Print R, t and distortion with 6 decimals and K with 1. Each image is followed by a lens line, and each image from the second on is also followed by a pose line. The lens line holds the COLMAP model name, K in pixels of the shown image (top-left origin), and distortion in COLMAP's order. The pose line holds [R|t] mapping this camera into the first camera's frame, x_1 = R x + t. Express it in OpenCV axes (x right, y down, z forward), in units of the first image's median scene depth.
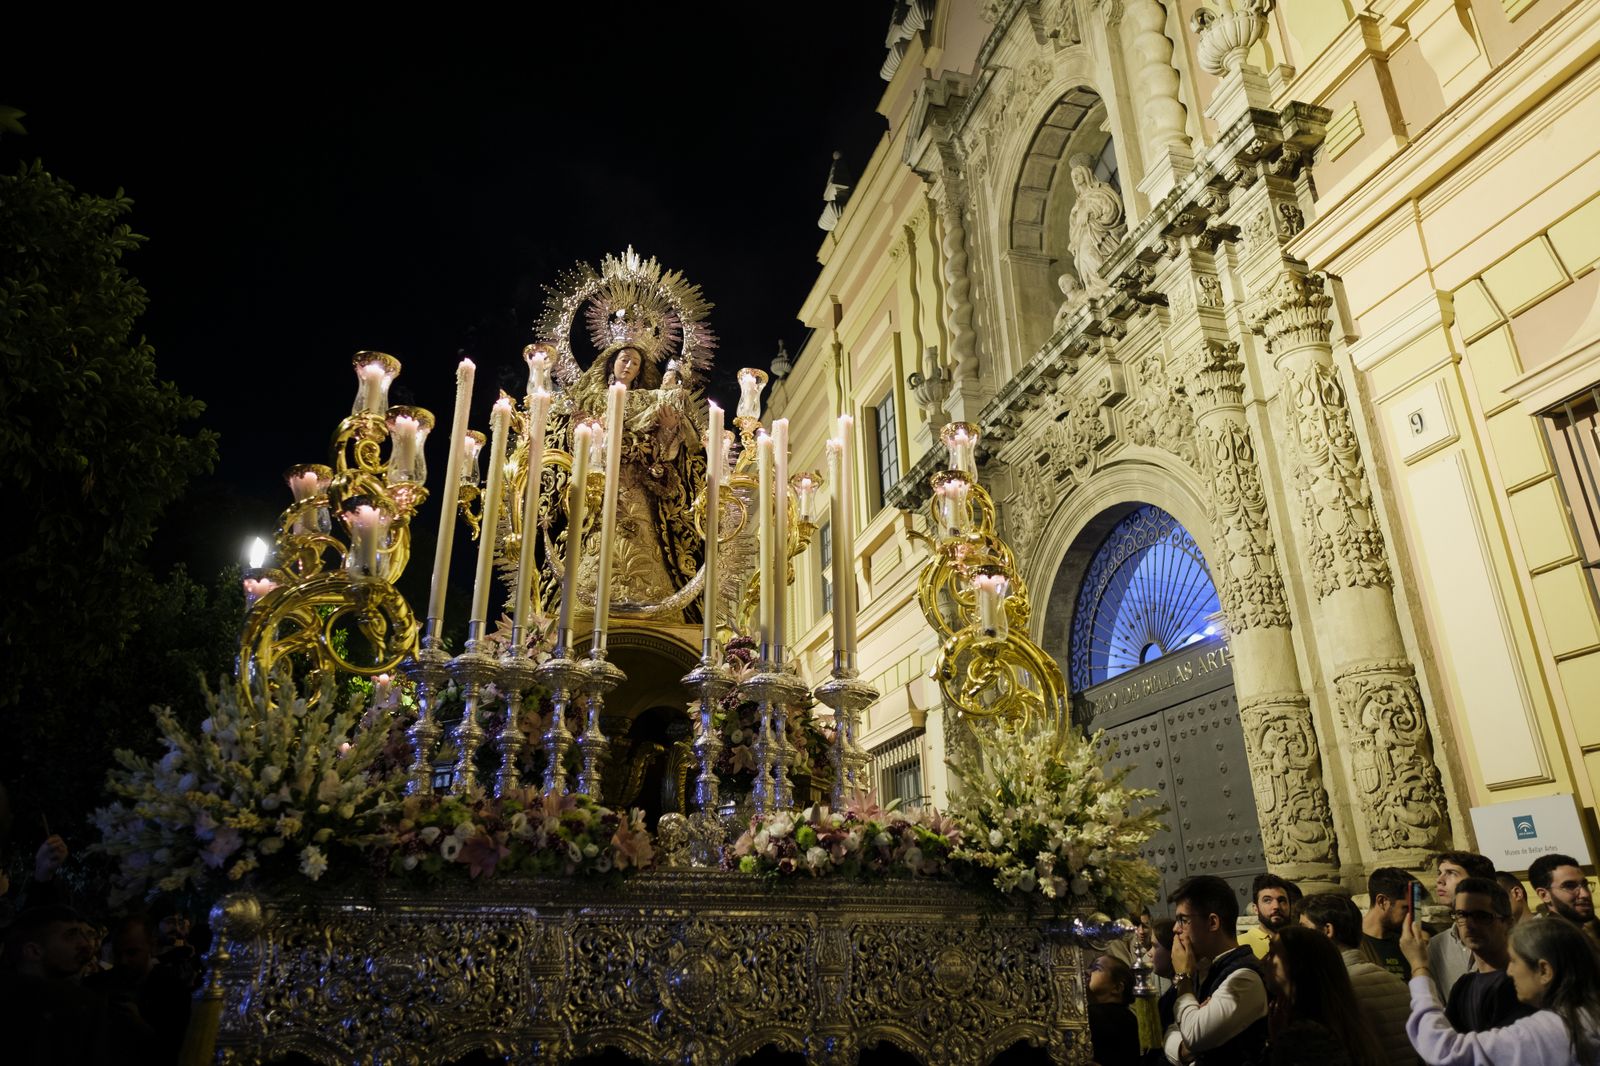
lens RADIAL K [[1110.8, 0, 796.1], [0, 1110.8, 531.6], [0, 0, 1]] dist [0.009085, 0.000216]
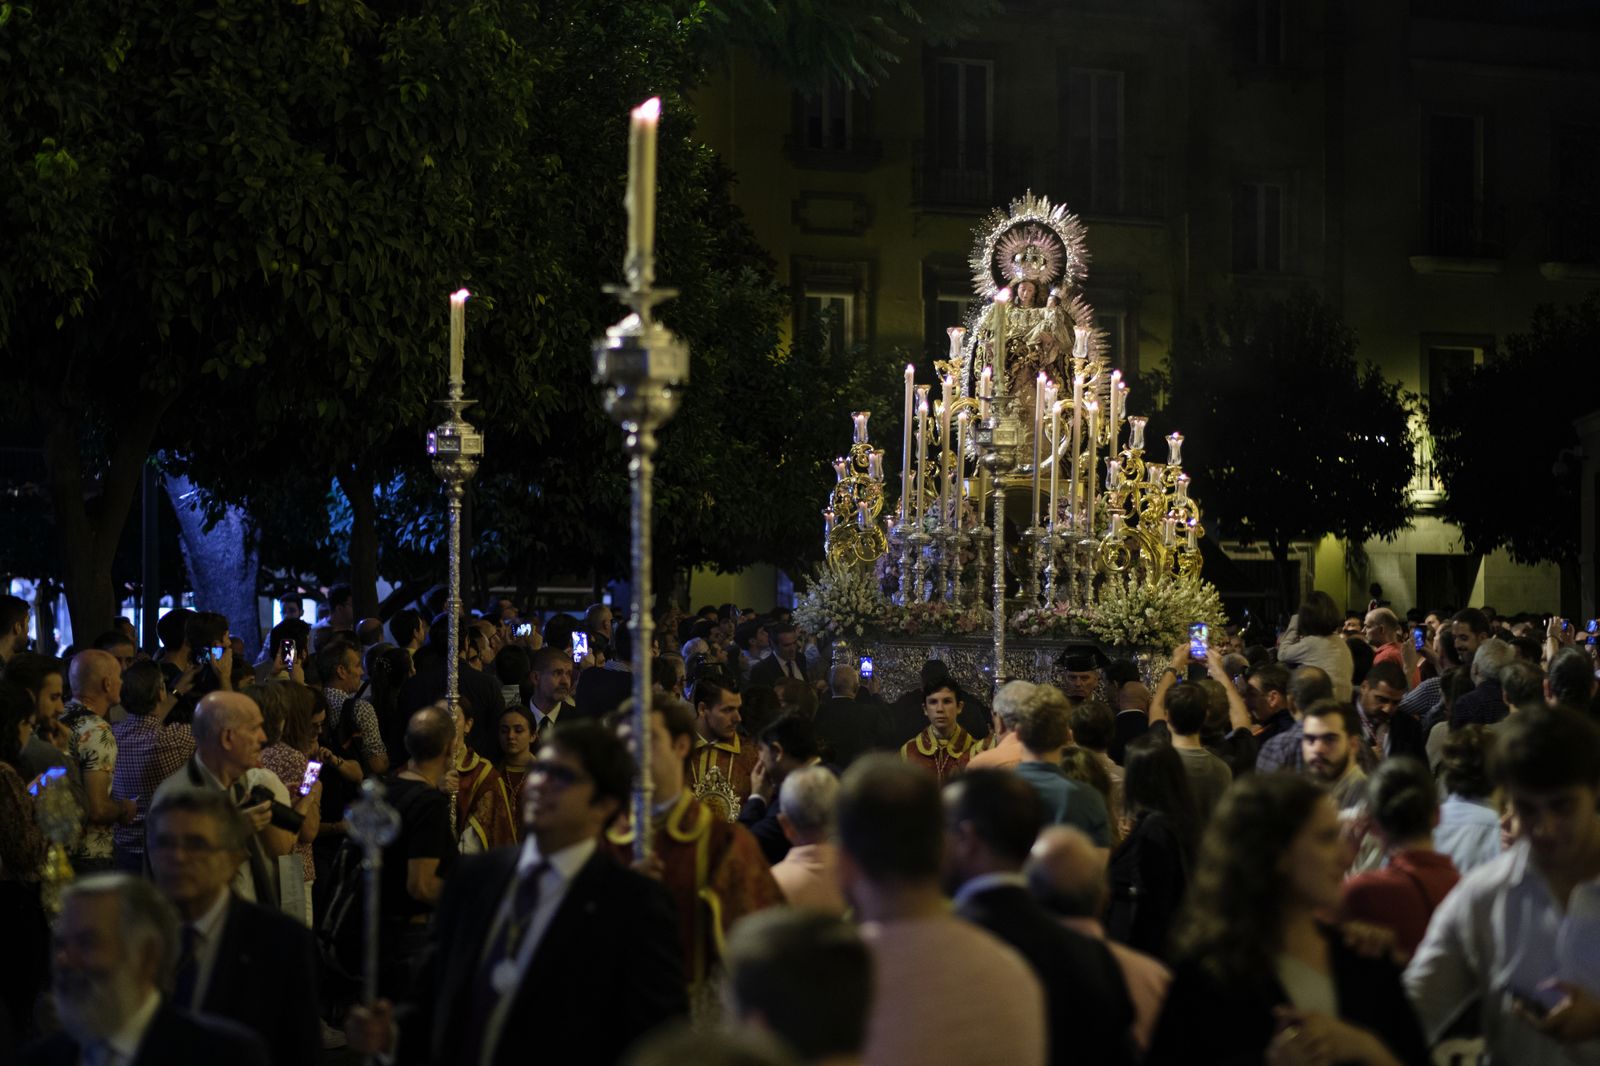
lens RADIAL K [[3668.3, 0, 801.5], [0, 3668.3, 535.1], [0, 0, 1]] dist [0.044458, 0.000000]
pose [[0.899102, 0.025281, -0.437009, 3.254567], [0.128177, 0.939368, 0.318053, -2.701863], [0.418553, -0.341977, 0.841347, -6.352156]]
